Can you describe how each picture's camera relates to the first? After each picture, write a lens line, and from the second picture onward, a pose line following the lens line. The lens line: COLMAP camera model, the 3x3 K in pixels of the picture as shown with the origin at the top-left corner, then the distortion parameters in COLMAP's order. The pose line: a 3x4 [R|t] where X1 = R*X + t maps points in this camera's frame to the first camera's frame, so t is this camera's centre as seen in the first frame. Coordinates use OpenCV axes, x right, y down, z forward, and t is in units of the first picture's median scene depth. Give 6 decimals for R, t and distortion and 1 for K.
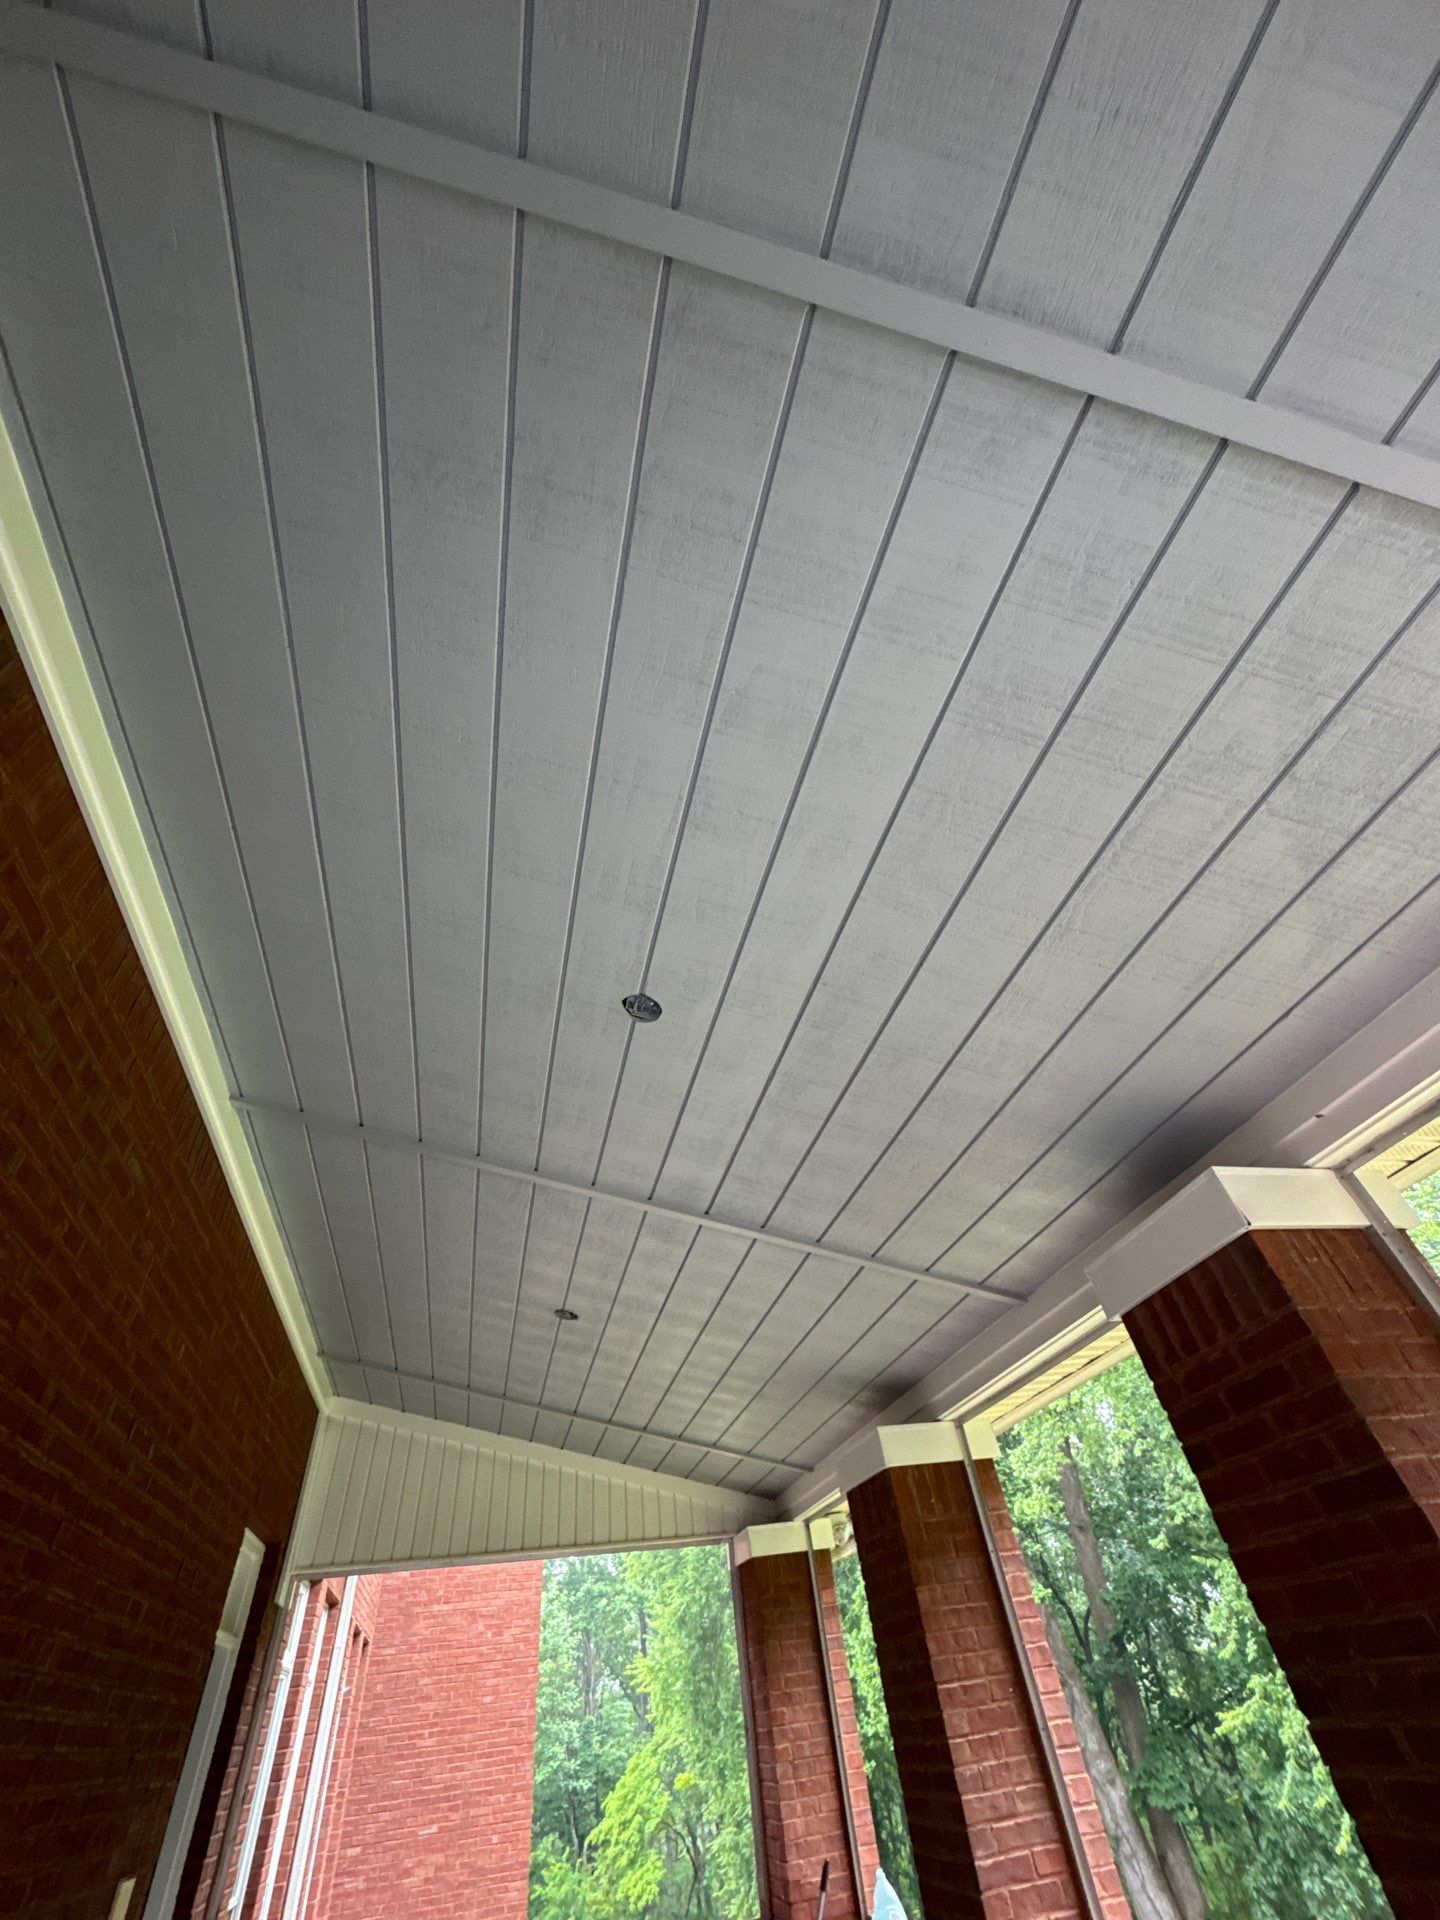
lens RADIAL K [[763.1, 0, 719.5], [0, 763.1, 961.6], [0, 0, 1]] dist [-0.002643, -0.000085]
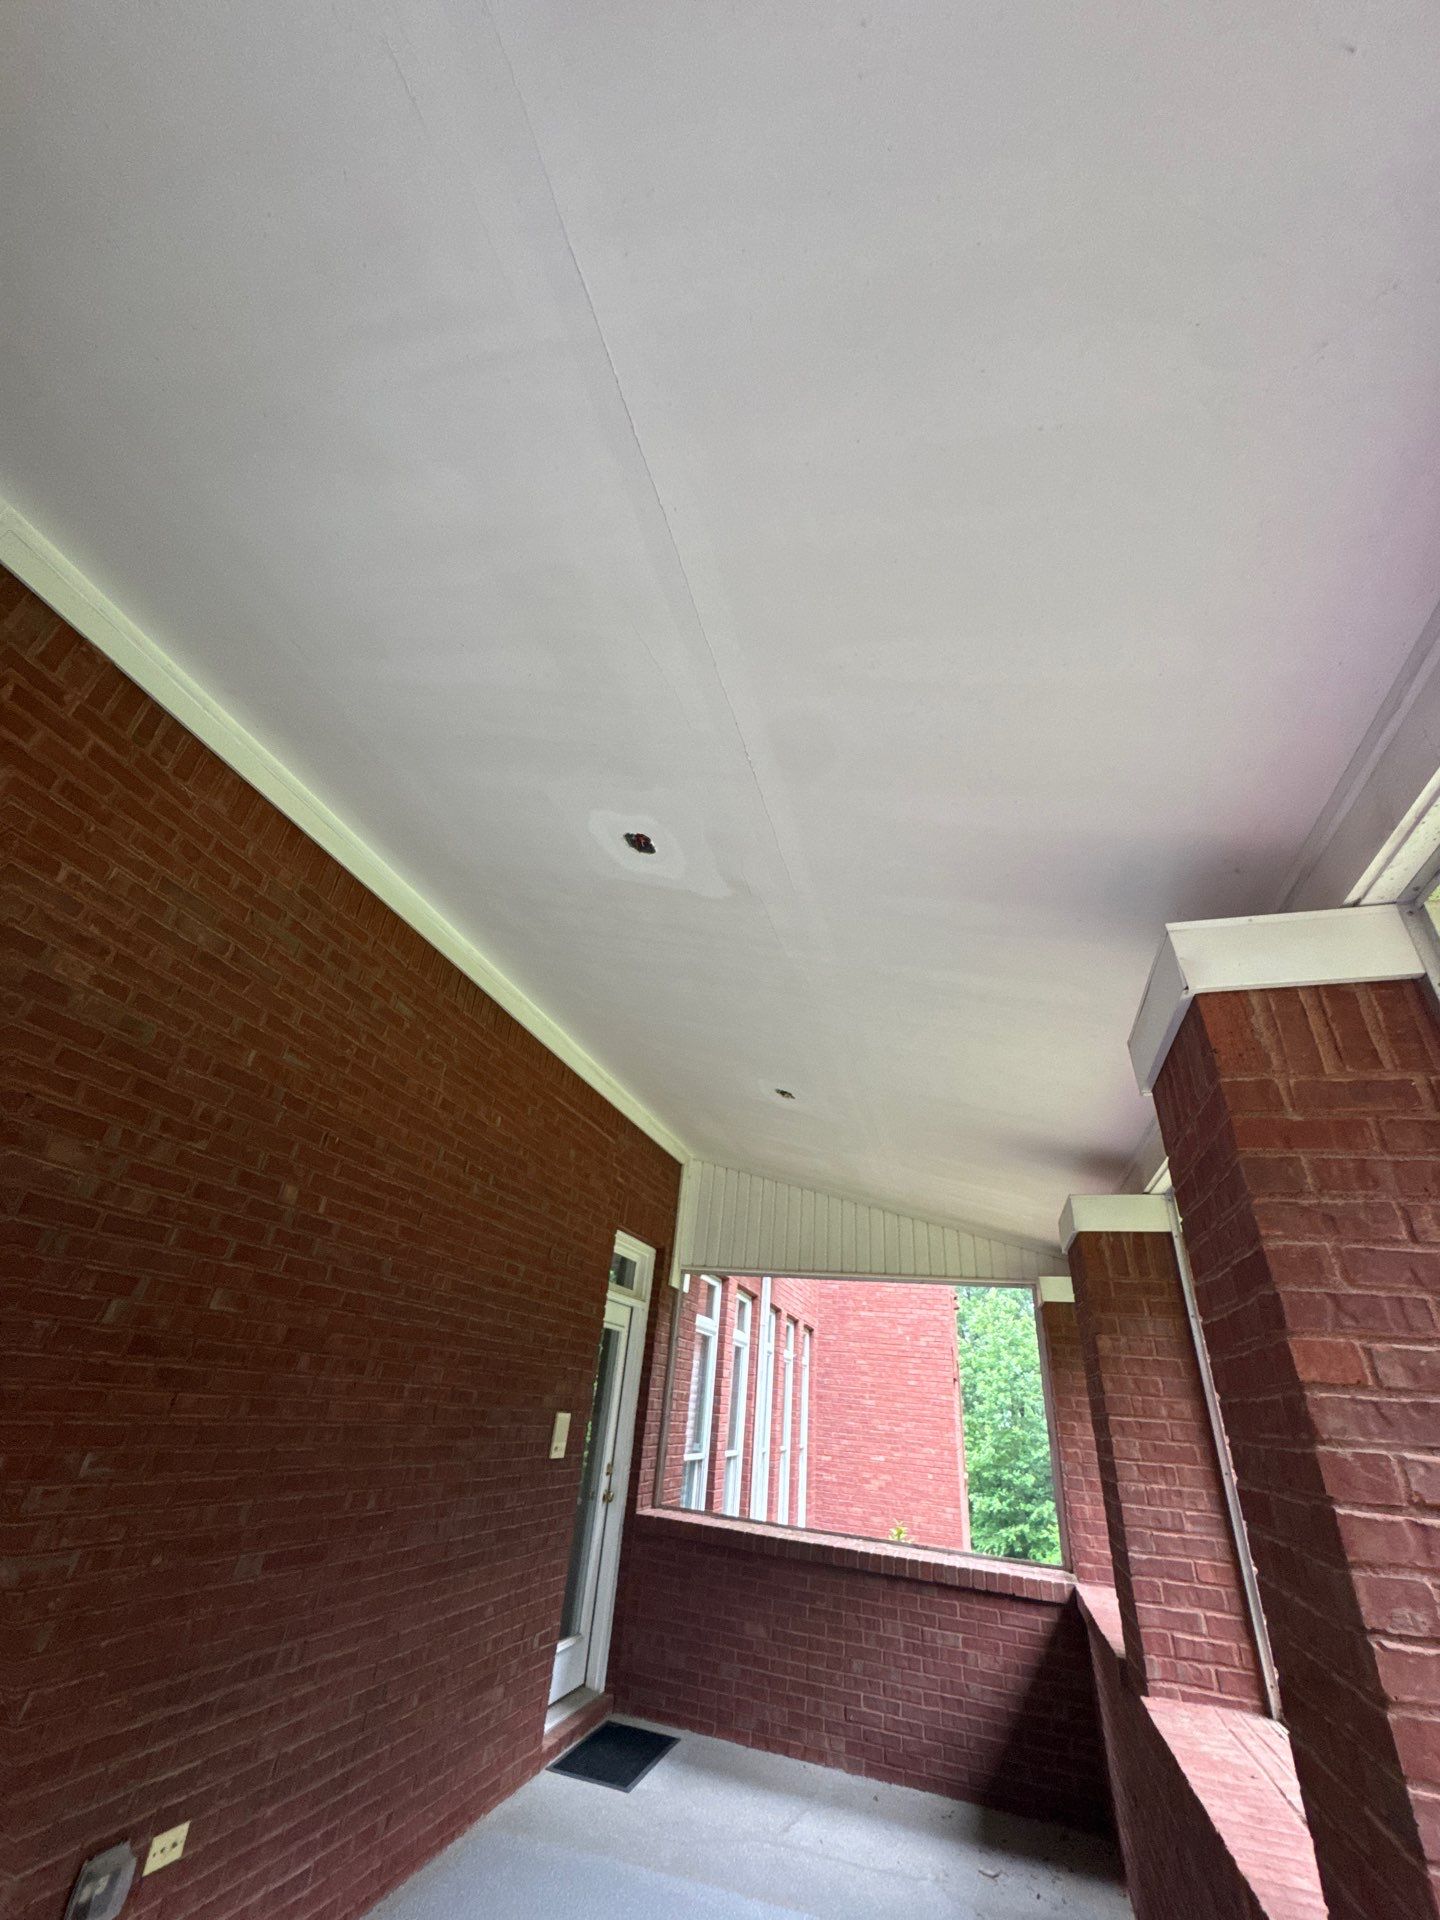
lens RADIAL K [[763.1, 0, 719.5], [0, 763.1, 961.6], [0, 0, 1]] dist [-0.002643, -0.000085]
pose [[0.852763, -0.100651, -0.512508, 0.432085], [0.229210, 0.953836, 0.194061, 0.023099], [0.469316, -0.282960, 0.836467, 0.043208]]
